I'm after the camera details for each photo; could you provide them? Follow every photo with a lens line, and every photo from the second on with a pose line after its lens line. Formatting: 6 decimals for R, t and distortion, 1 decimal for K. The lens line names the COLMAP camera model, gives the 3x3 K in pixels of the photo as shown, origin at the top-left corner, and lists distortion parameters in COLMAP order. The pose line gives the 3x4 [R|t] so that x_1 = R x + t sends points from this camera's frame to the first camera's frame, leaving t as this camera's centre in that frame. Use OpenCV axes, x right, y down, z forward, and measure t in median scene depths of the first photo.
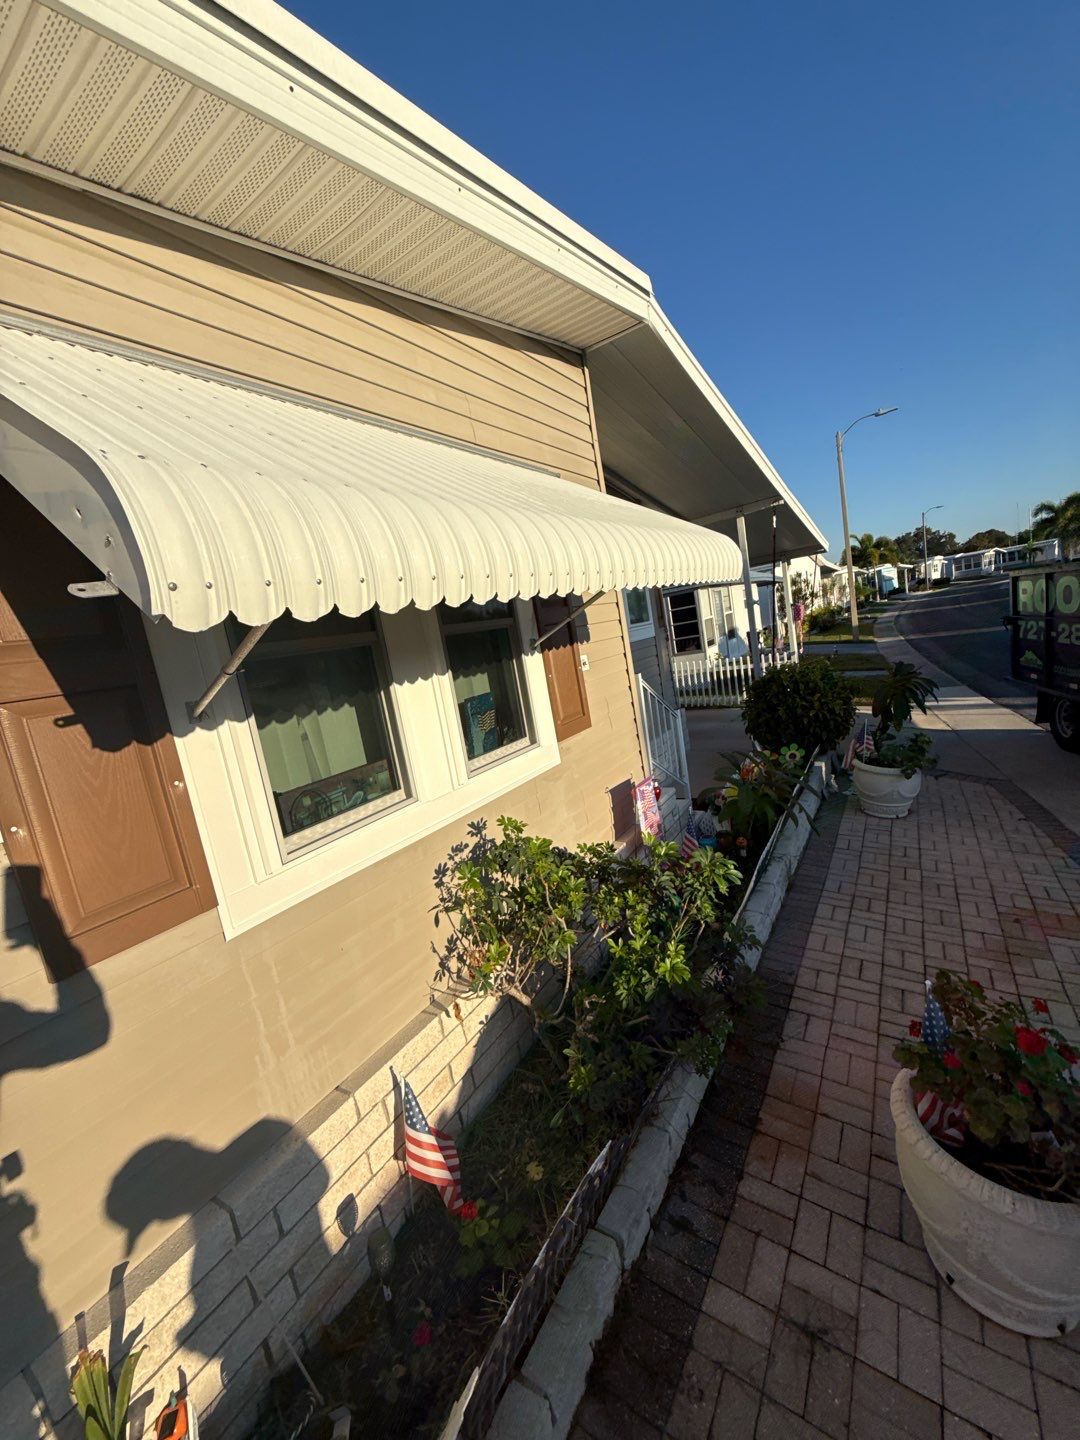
lens RADIAL K [[571.2, 0, 539.4], [0, 571.2, 724.0], [0, 0, 1]] dist [0.000421, -0.000612]
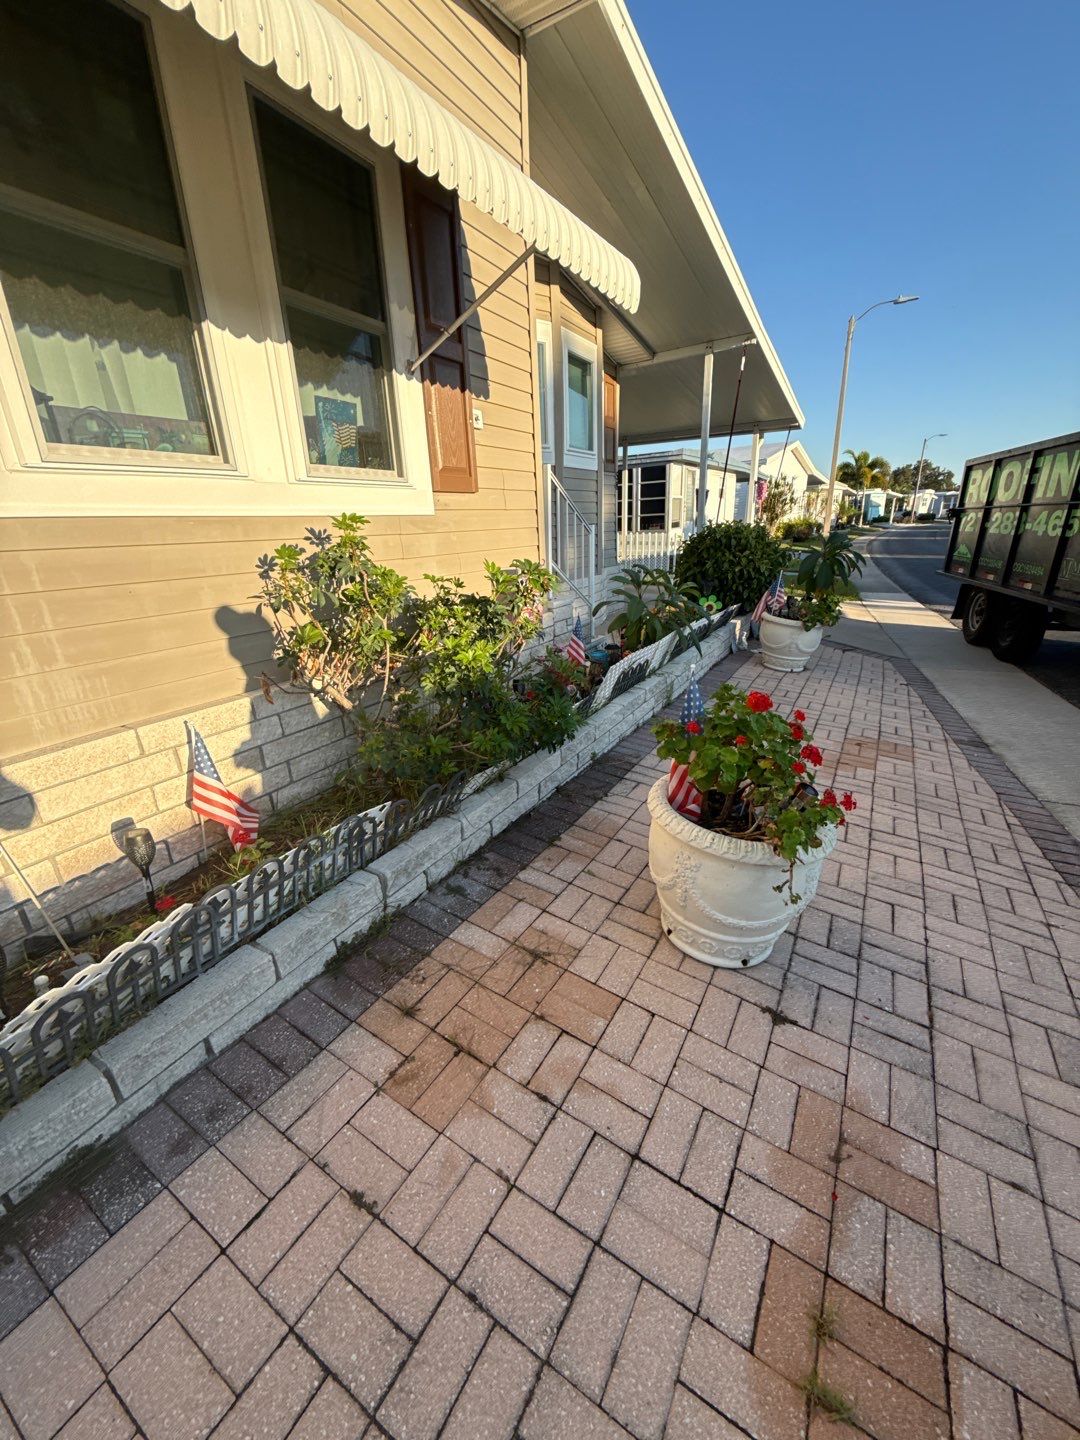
lens RADIAL K [[566.4, 0, 537.9], [0, 566.4, 724.3], [0, 0, 1]] dist [0.000554, 0.000083]
pose [[0.991125, 0.113743, 0.068806, 0.196361], [-0.124419, 0.975984, 0.178817, 0.234596], [-0.046814, -0.185790, 0.981474, -0.011639]]
